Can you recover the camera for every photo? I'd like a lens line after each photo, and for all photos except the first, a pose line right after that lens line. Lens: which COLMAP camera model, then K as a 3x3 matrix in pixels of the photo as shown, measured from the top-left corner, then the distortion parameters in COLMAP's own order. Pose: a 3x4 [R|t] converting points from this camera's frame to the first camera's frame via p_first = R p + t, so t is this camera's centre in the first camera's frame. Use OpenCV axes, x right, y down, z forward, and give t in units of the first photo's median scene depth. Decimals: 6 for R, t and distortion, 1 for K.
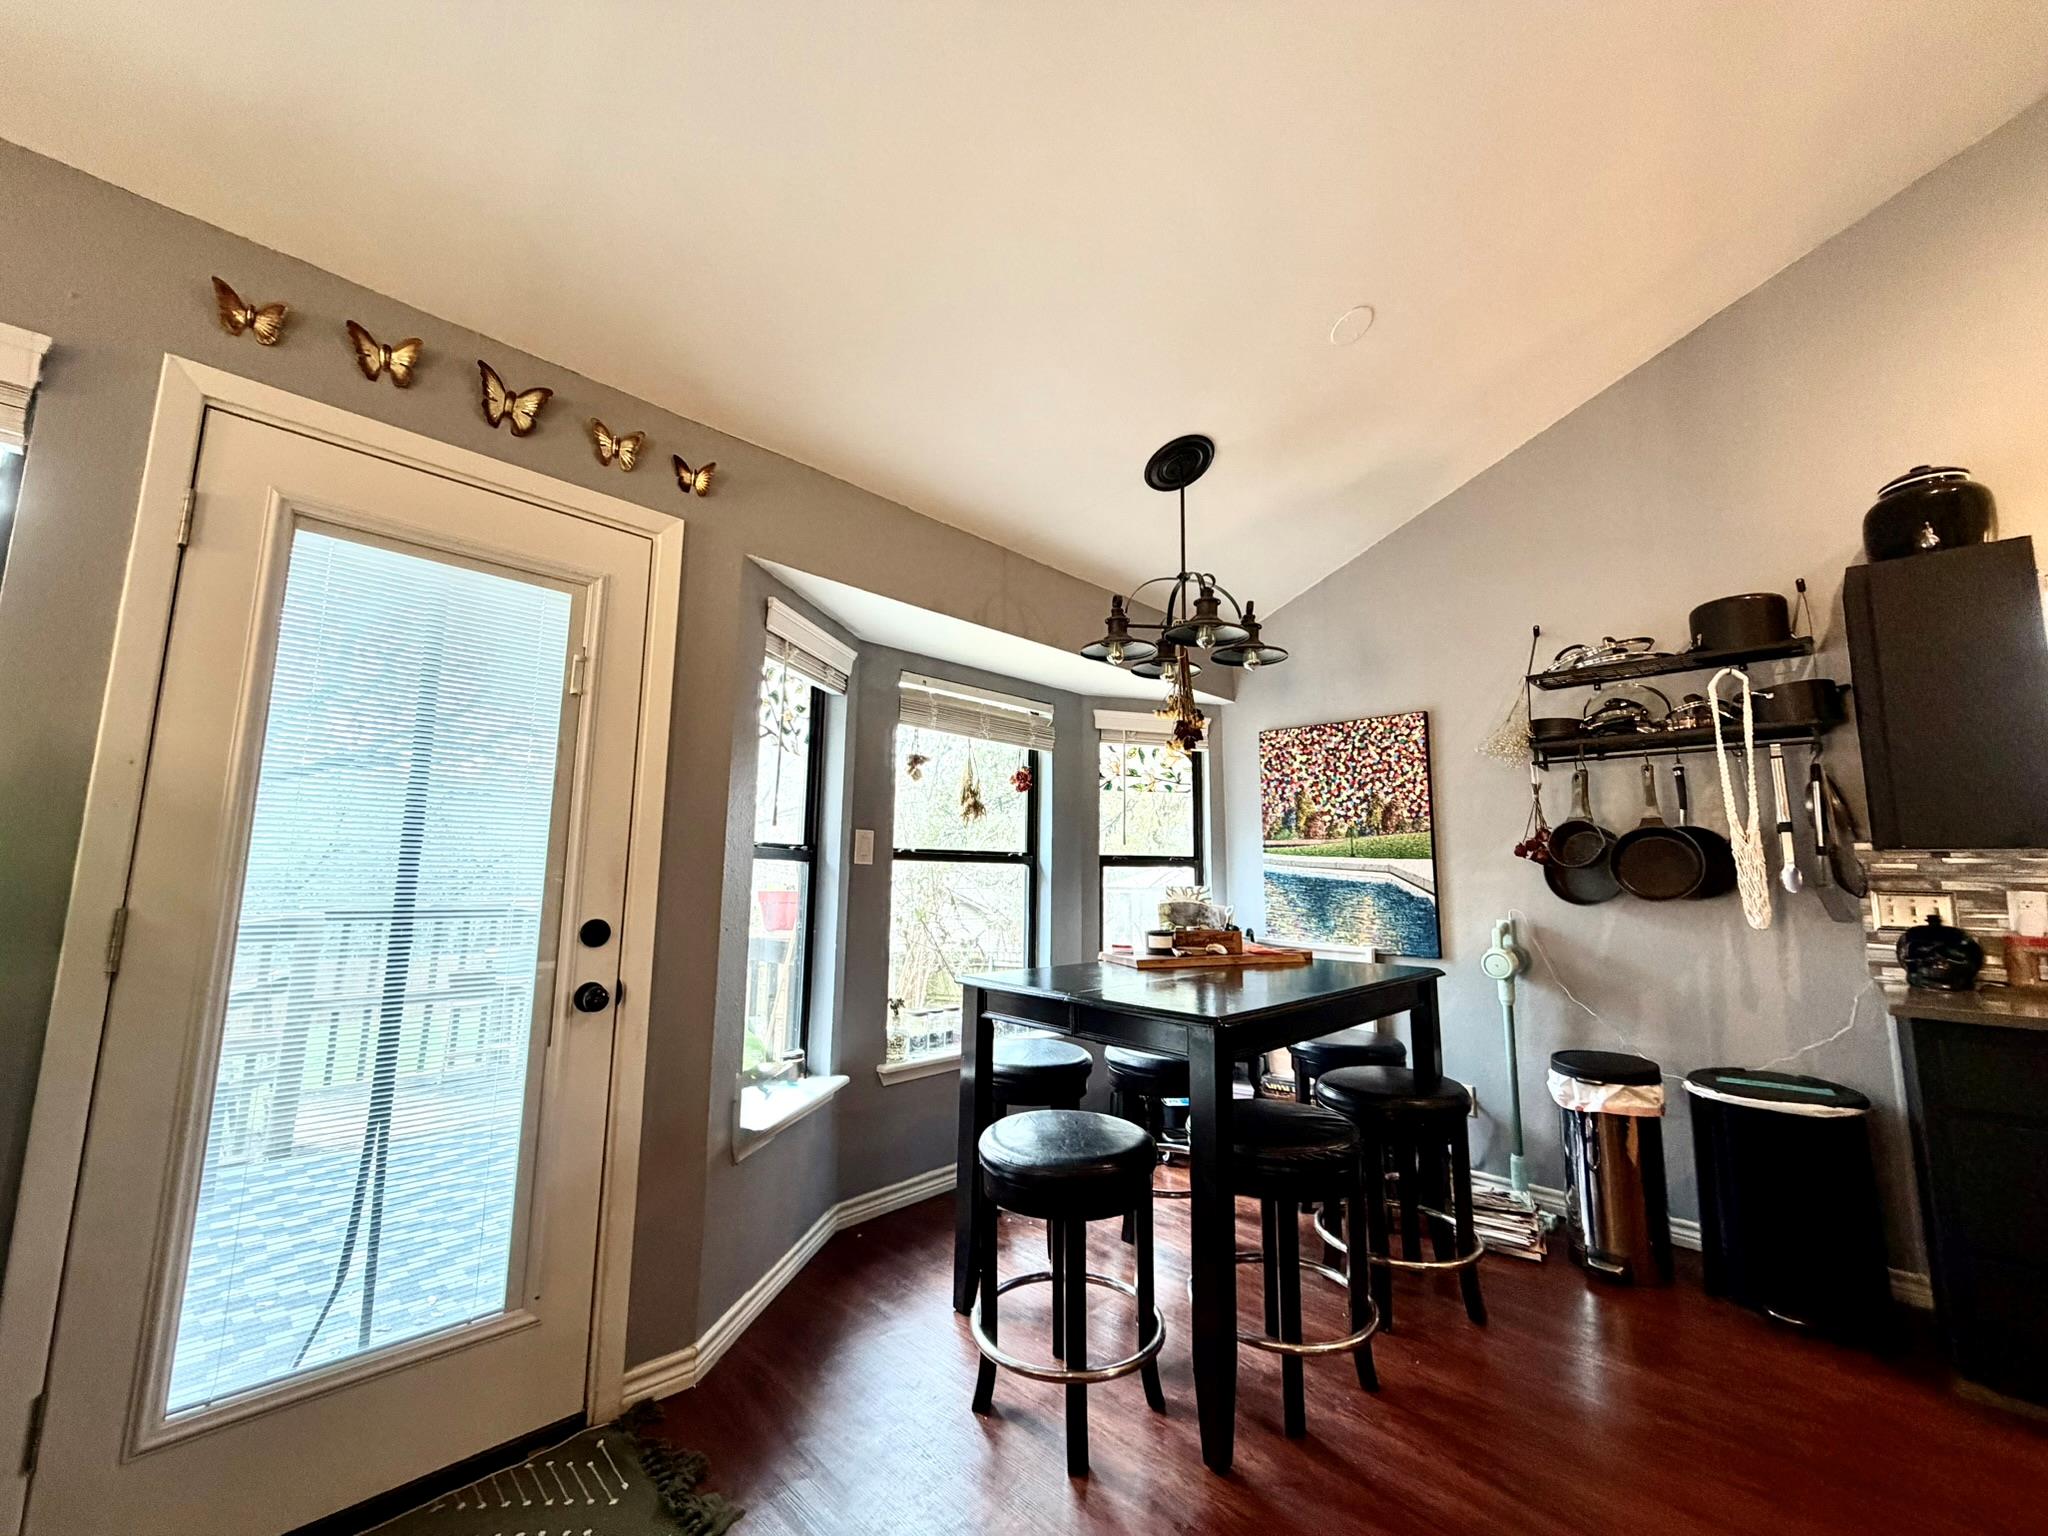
lens RADIAL K [[810.6, 0, 1020.6], [0, 810.6, 766.4], [0, 0, 1]] dist [0.000785, -0.000638]
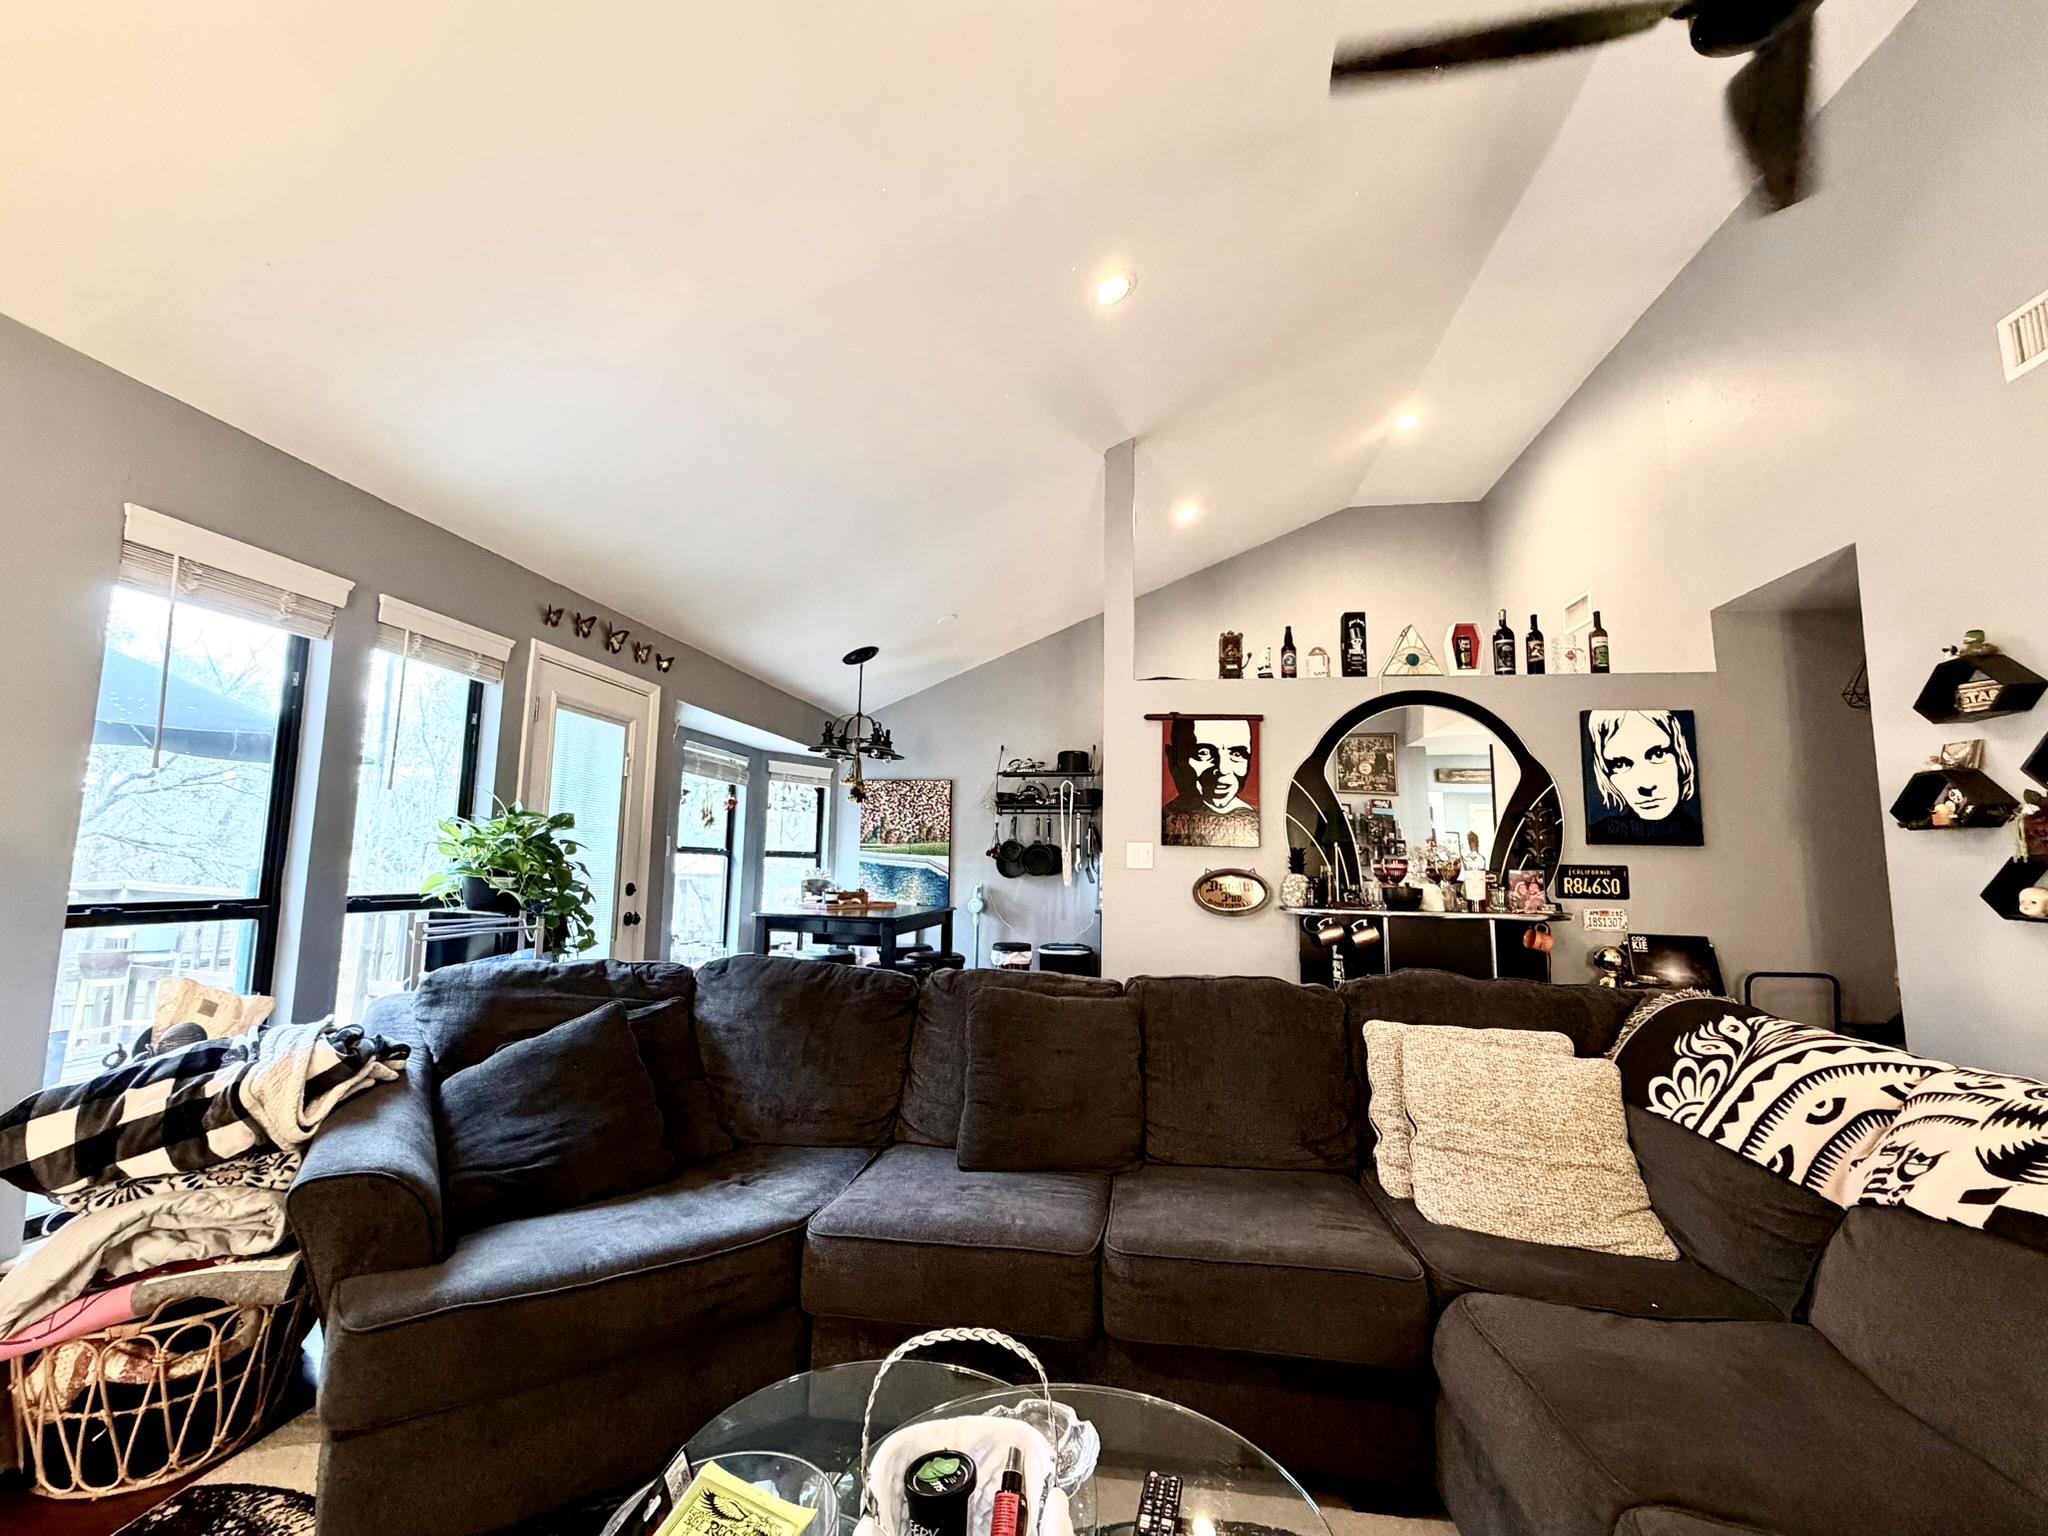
lens RADIAL K [[854.6, 0, 1012.6], [0, 854.6, 763.7], [0, 0, 1]] dist [-0.000376, 0.000083]
pose [[0.820566, 0.072002, 0.566998, -0.637526], [-0.081998, 0.996601, -0.007888, -0.120175], [-0.565639, -0.040020, 0.823681, -0.901241]]
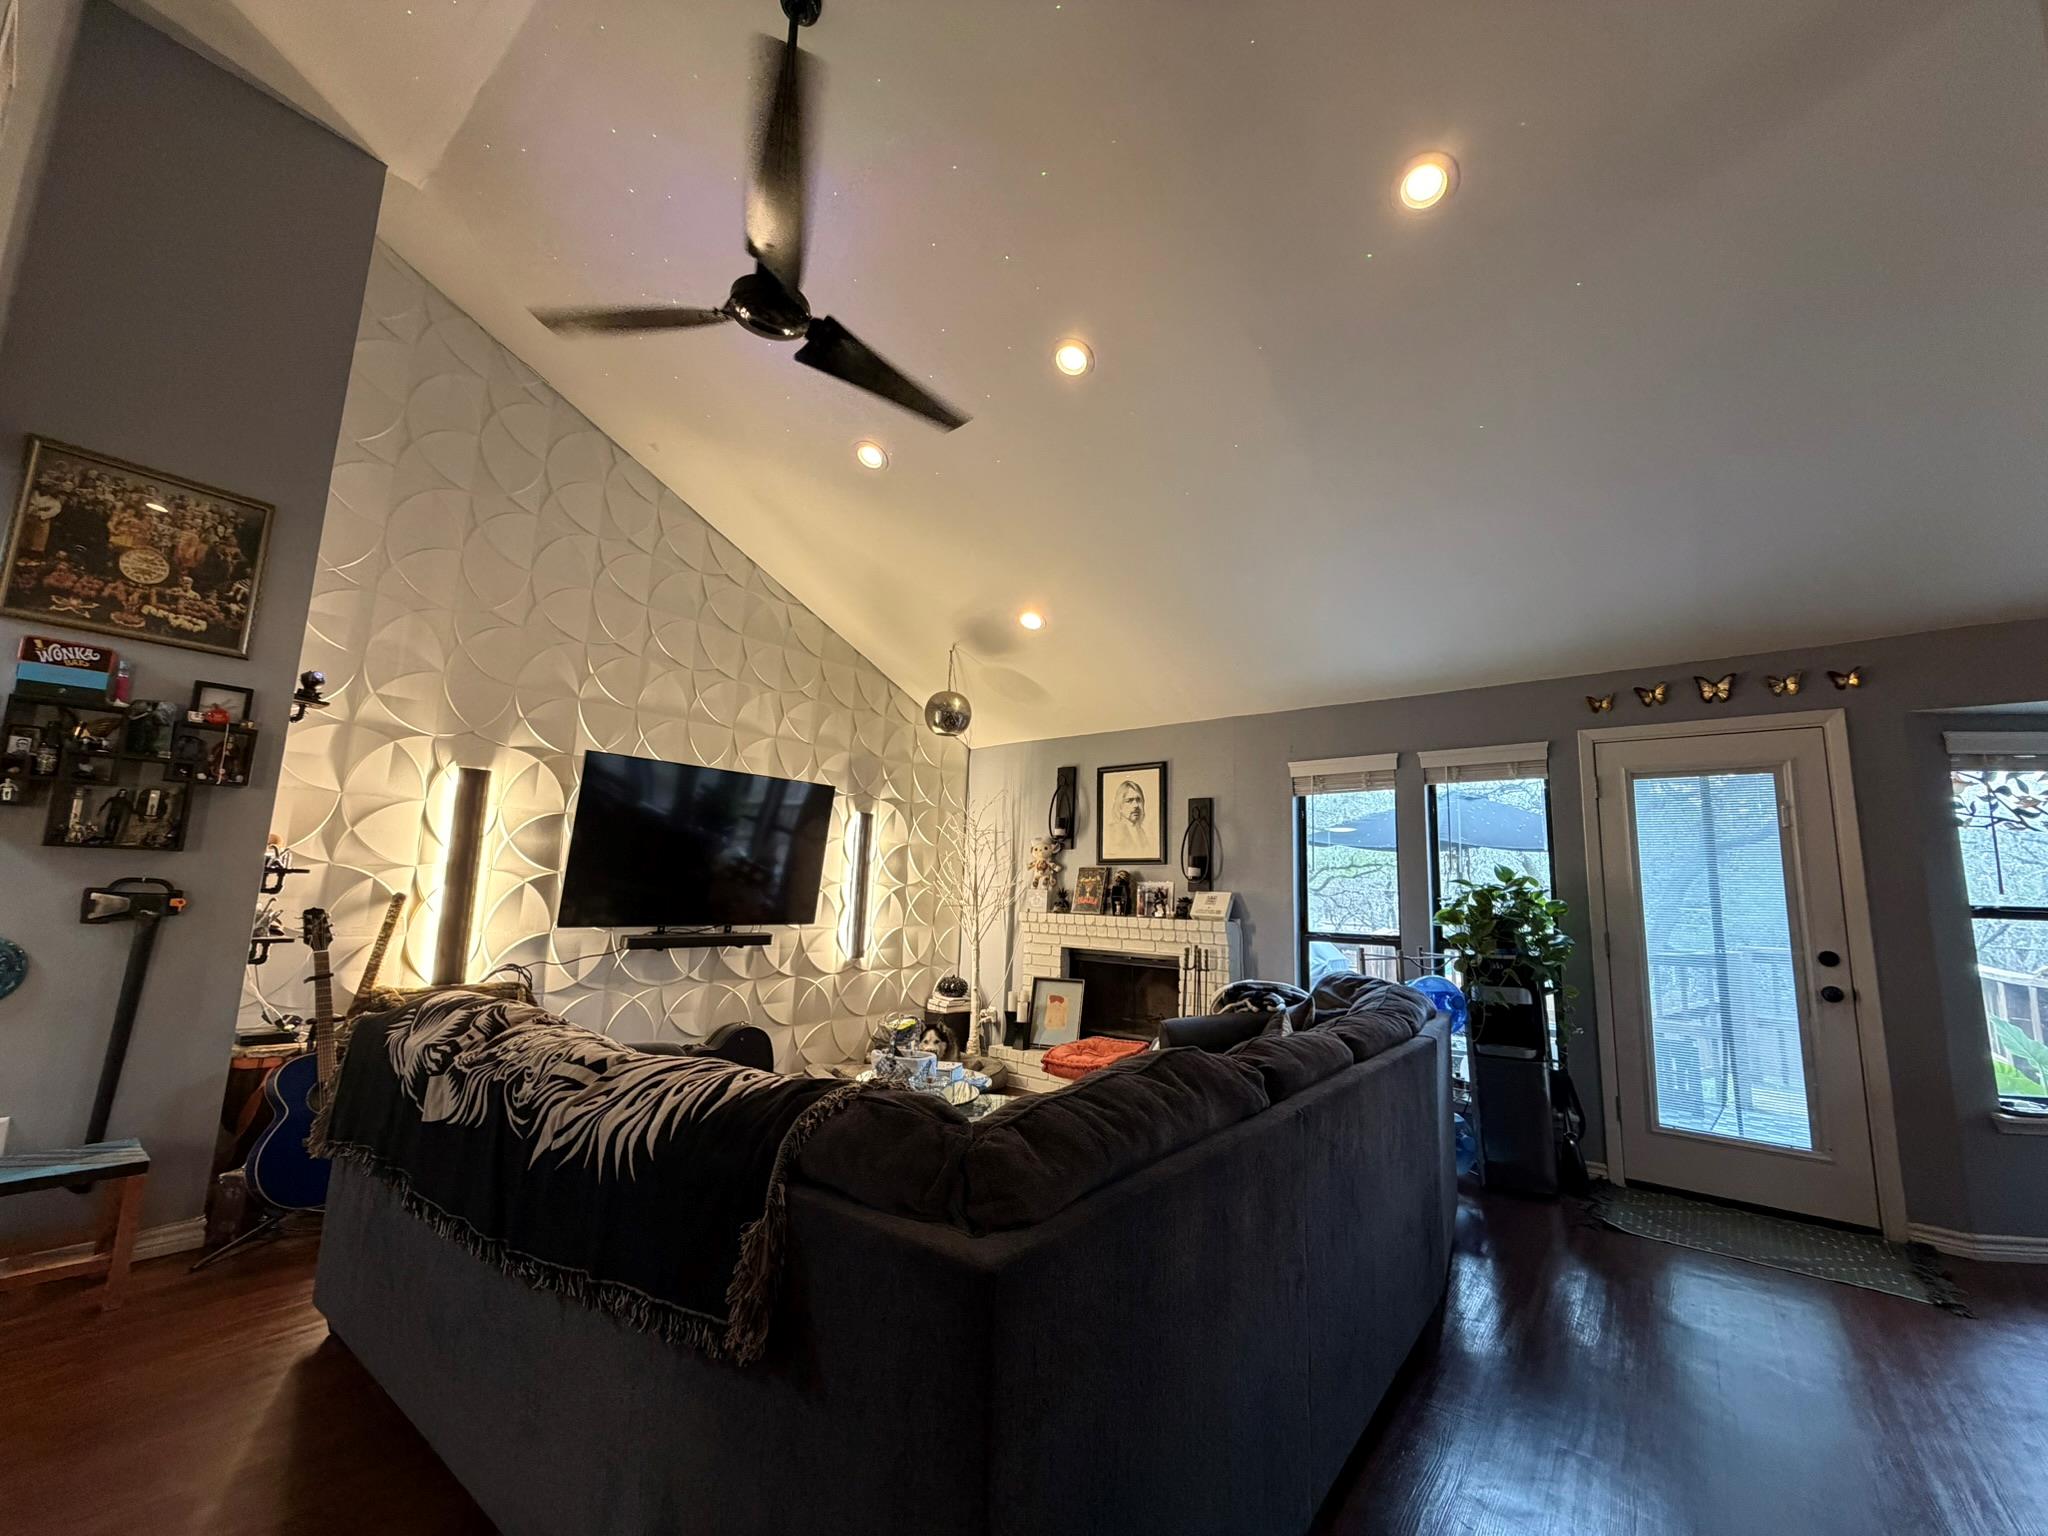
lens RADIAL K [[810.6, 0, 1015.5], [0, 810.6, 773.8], [0, 0, 1]] dist [0.000785, -0.000638]
pose [[0.098643, -0.153970, -0.983139, 0.720734], [0.106735, 0.983895, -0.143379, -0.085149], [0.989382, -0.090792, 0.113488, -0.607955]]
